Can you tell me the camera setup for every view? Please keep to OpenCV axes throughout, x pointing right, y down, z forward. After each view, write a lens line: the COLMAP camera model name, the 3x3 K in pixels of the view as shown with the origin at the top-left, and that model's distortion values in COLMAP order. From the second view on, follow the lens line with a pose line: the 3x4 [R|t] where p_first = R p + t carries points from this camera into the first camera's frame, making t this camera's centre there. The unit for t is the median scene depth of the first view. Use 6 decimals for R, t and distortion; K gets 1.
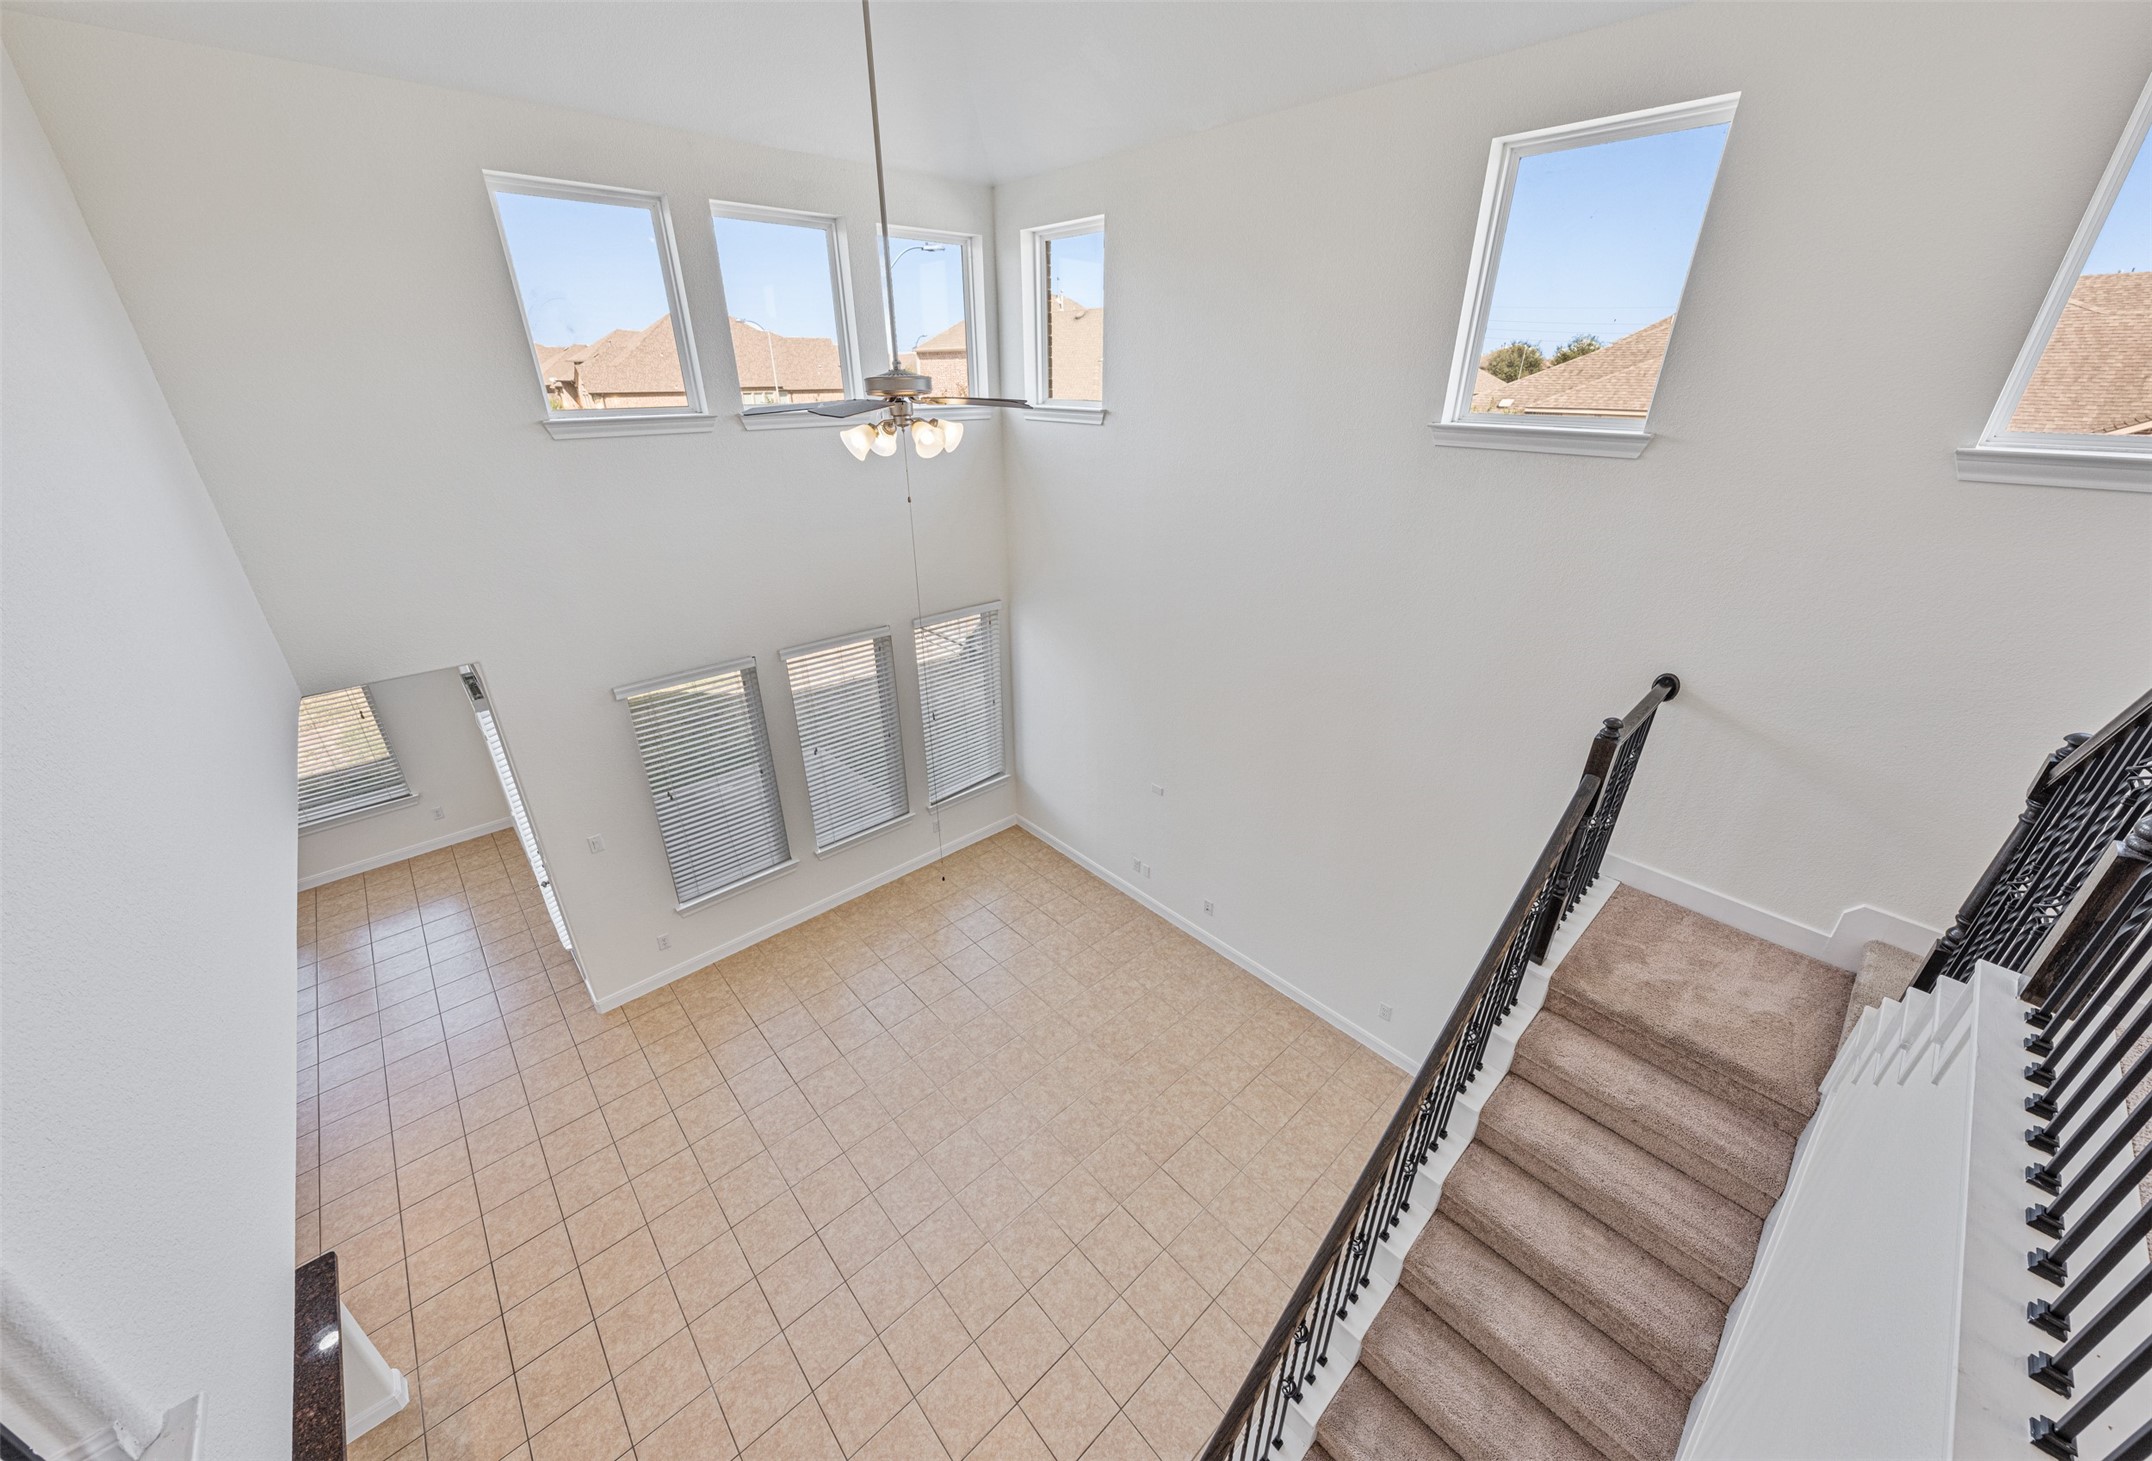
lens RADIAL K [[773.0, 0, 1081.7], [0, 773.0, 734.7], [0, 0, 1]] dist [-0.001725, -0.000127]
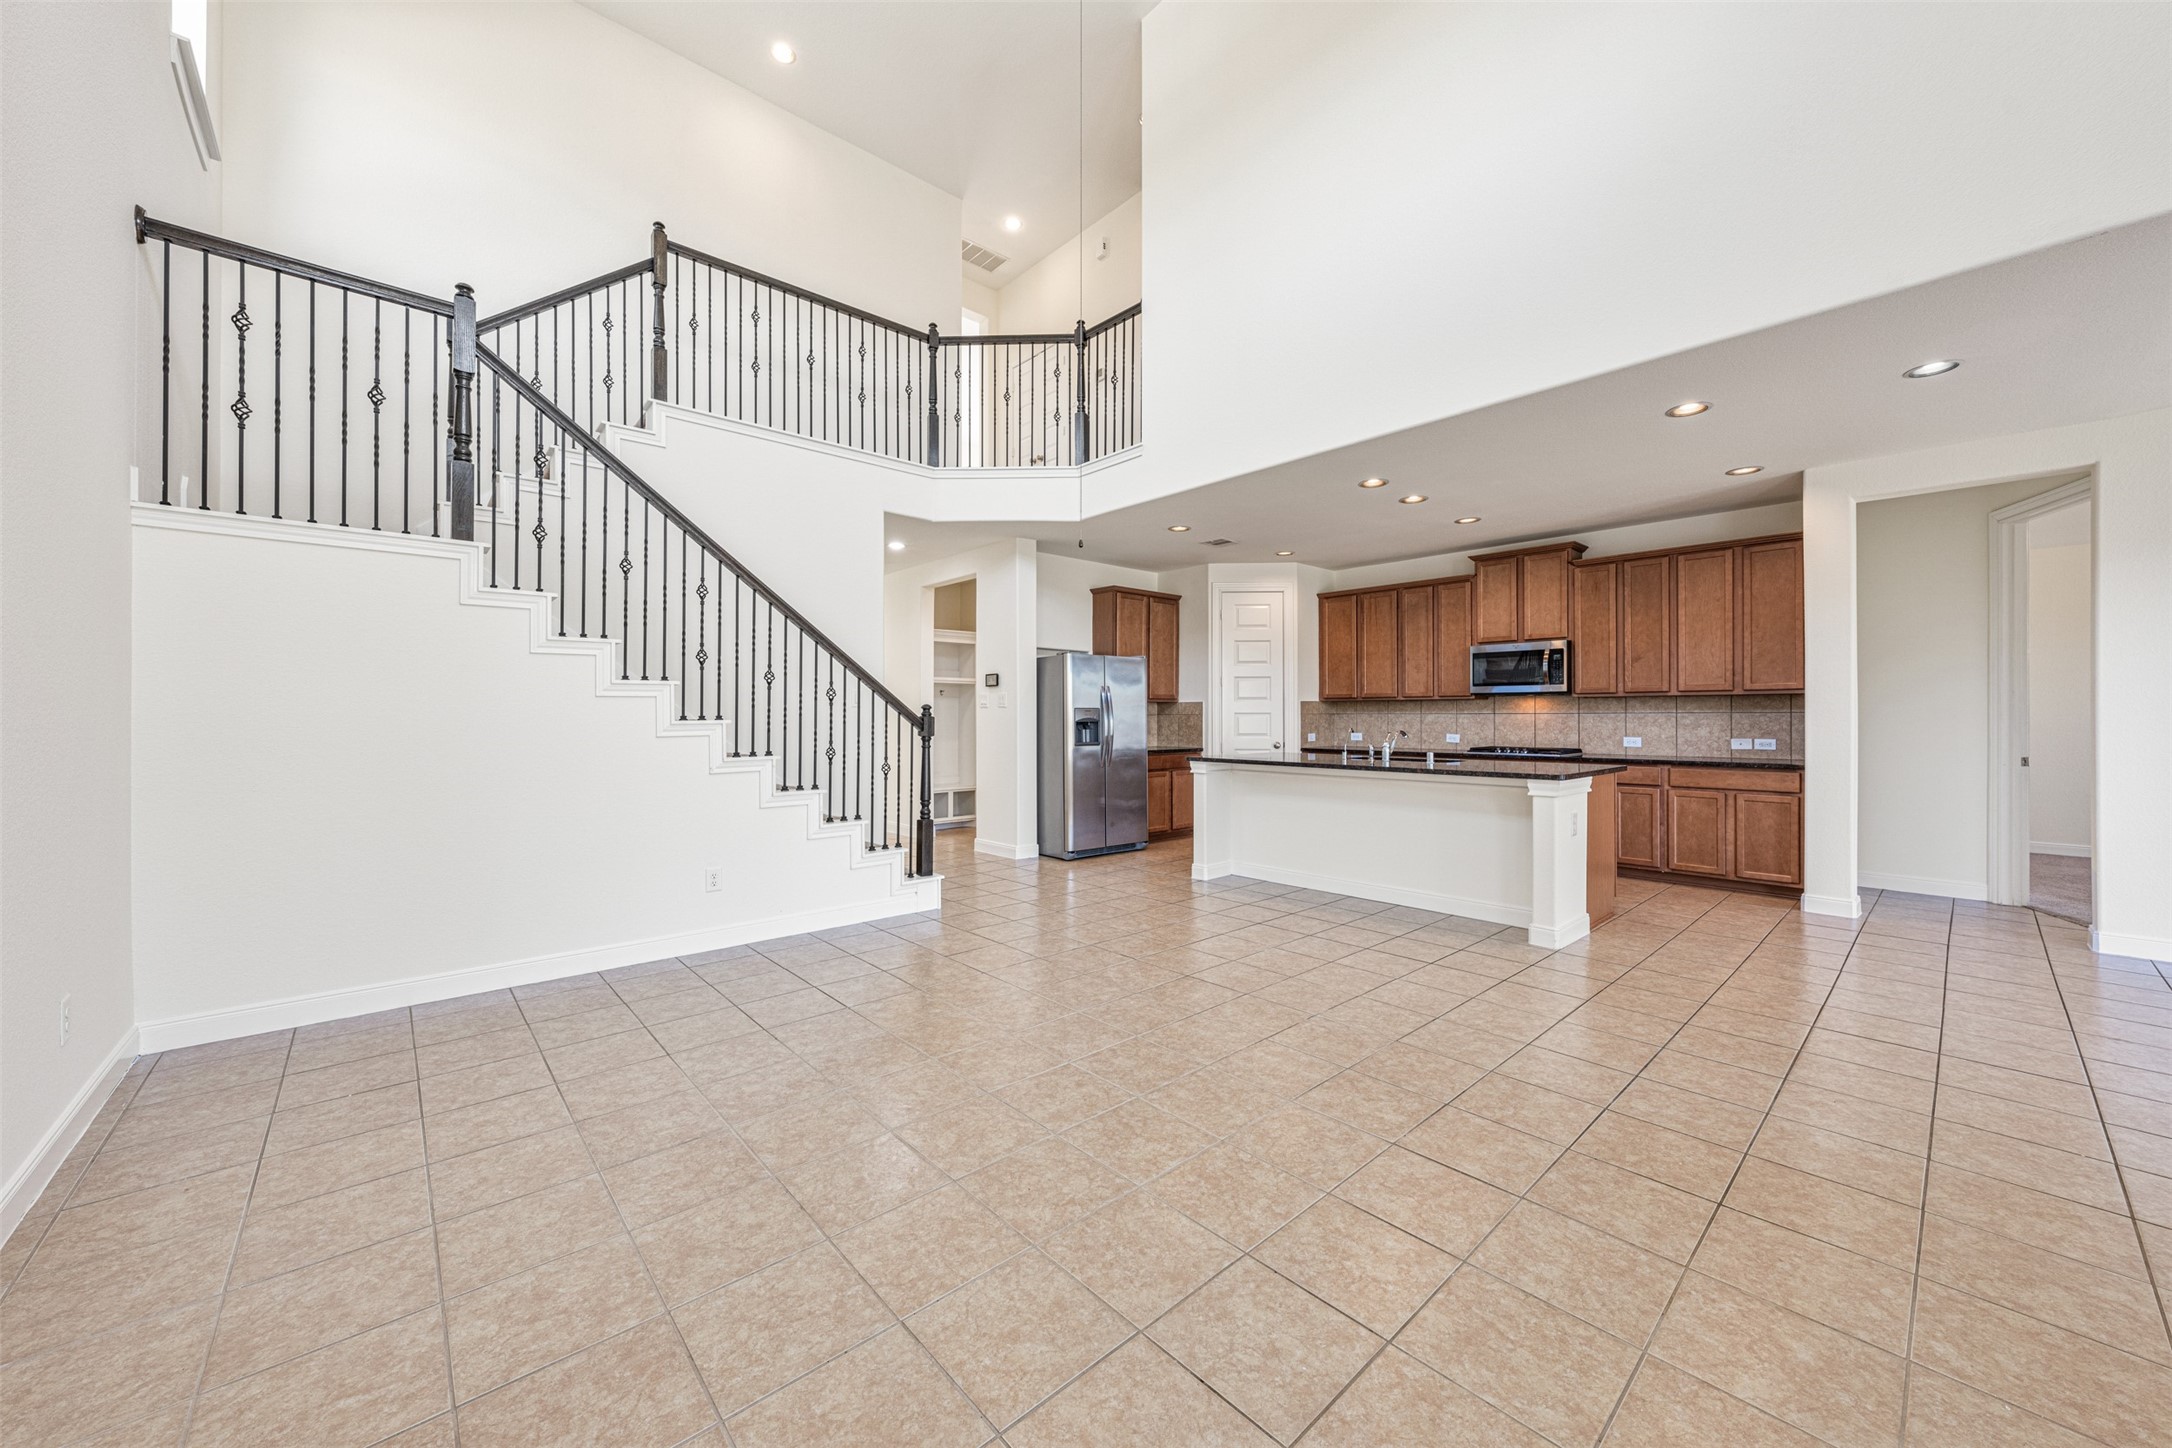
lens RADIAL K [[790.1, 0, 1090.1], [0, 790.1, 714.4], [0, 0, 1]] dist [-0.003324, 0.000719]
pose [[-0.999947, -0.002589, 0.009979, -0.187018], [0.001961, 0.902478, 0.430730, 0.040267], [-0.010121, 0.430727, -0.902425, 1.565862]]
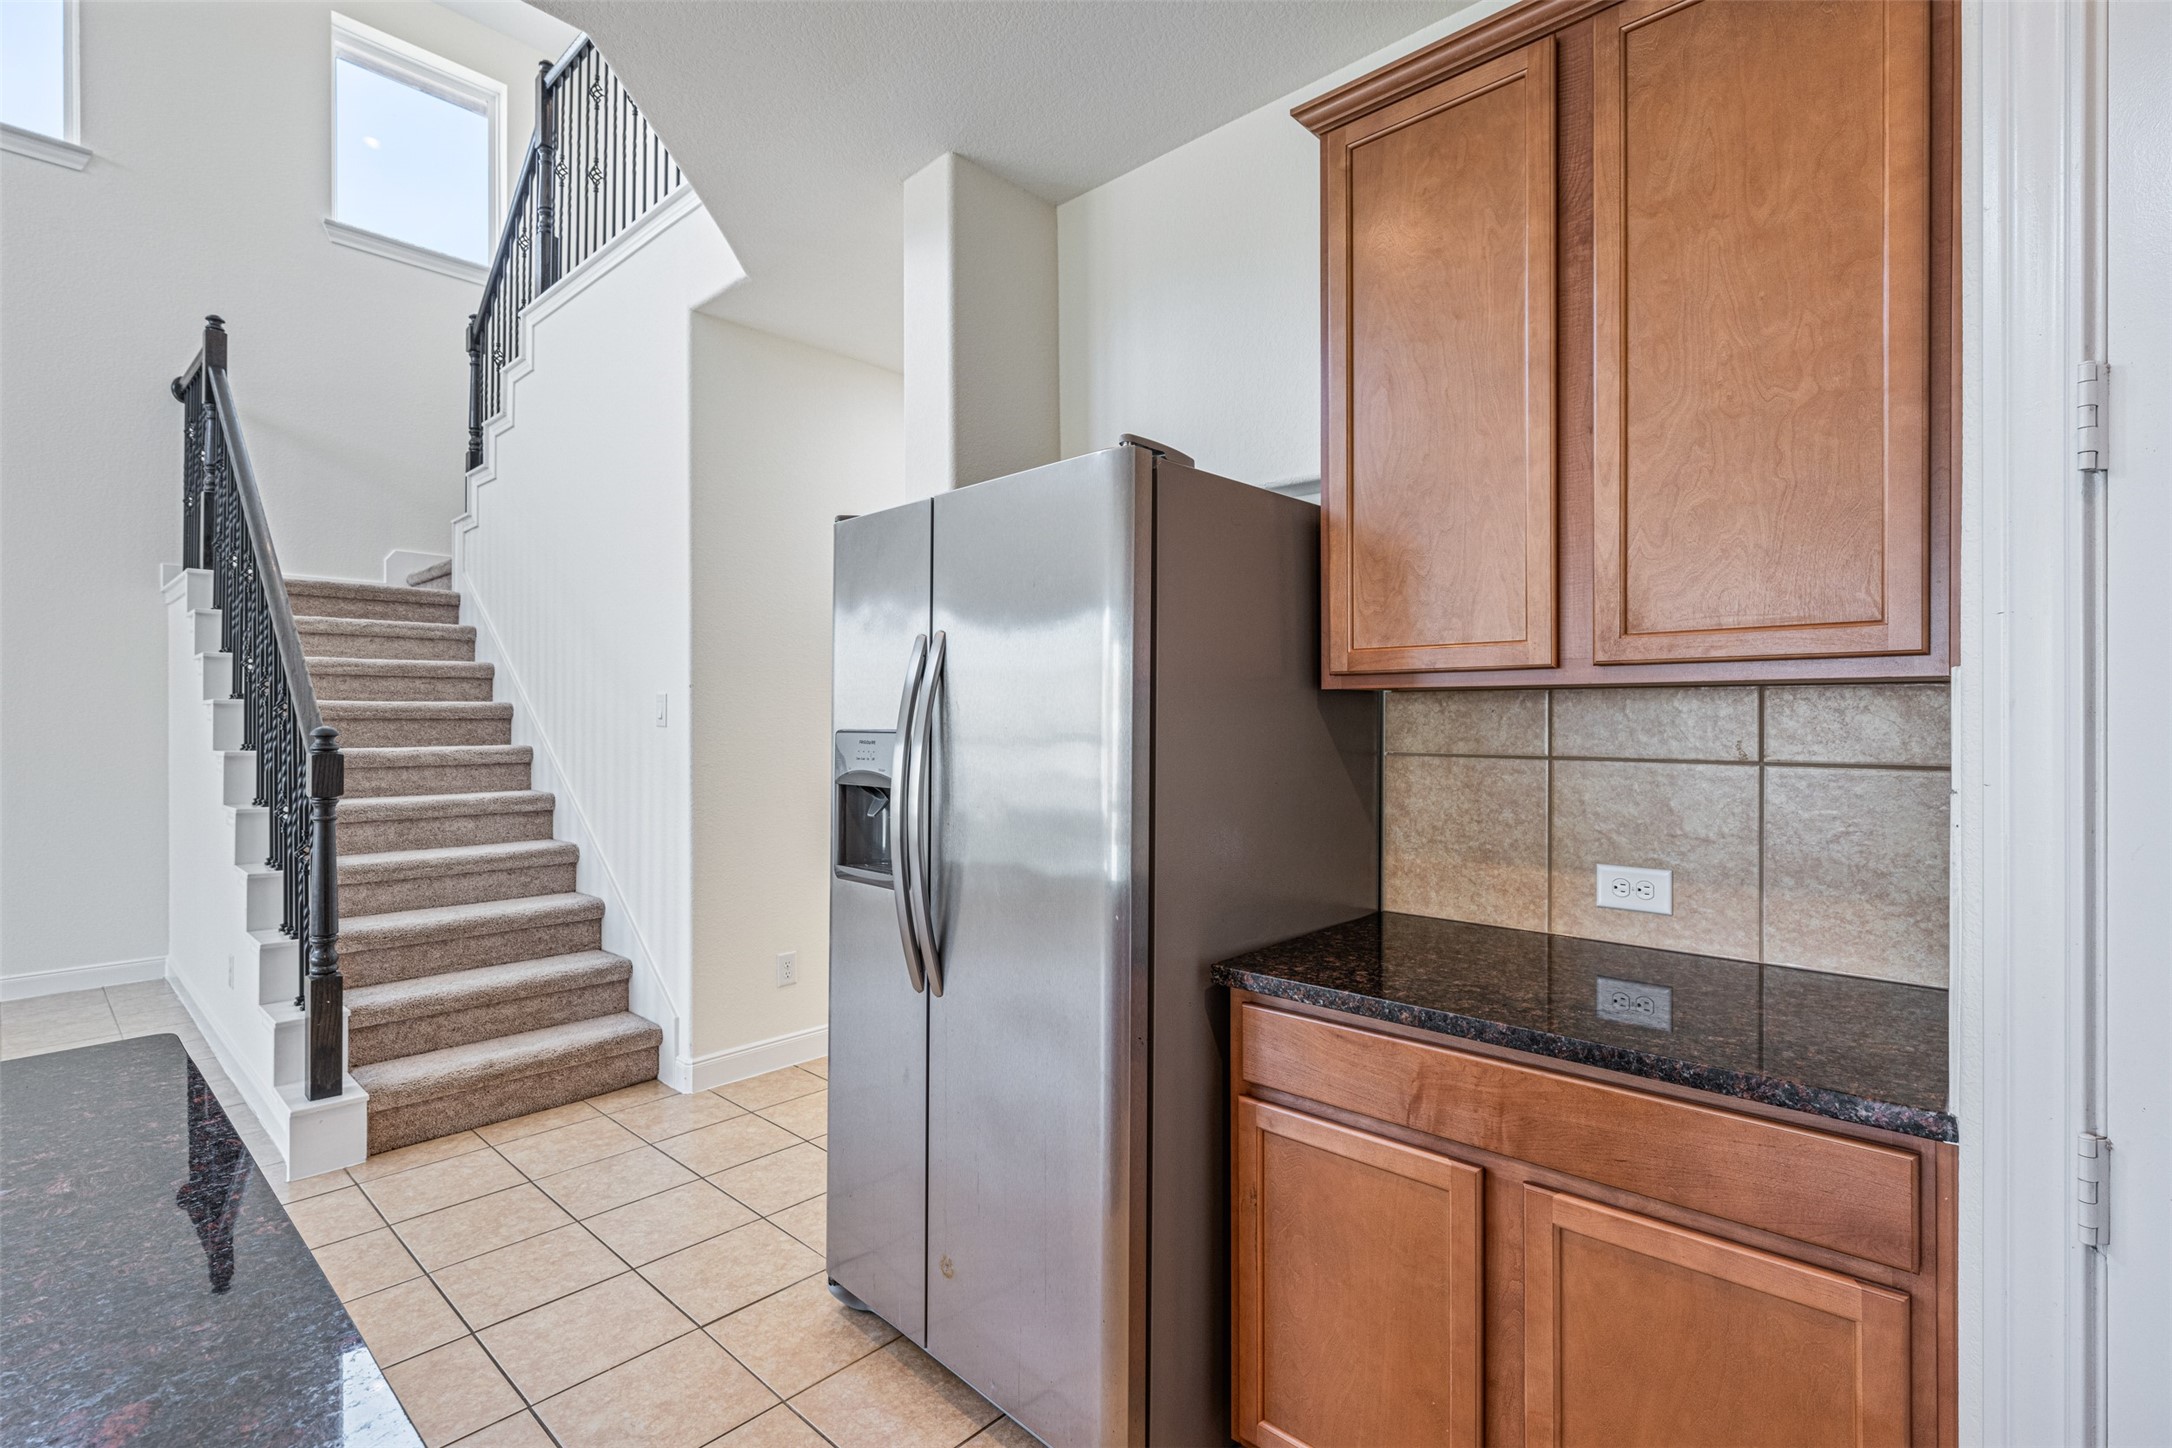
lens RADIAL K [[1018.8, 0, 1081.4], [0, 1018.8, 717.1], [0, 0, 1]] dist [0.000600, 0.001968]
pose [[-0.079850, -0.004632, 0.996796, -0.661027], [0.433455, 0.900335, 0.038906, 0.714465], [-0.897631, 0.435173, -0.069884, 0.104977]]
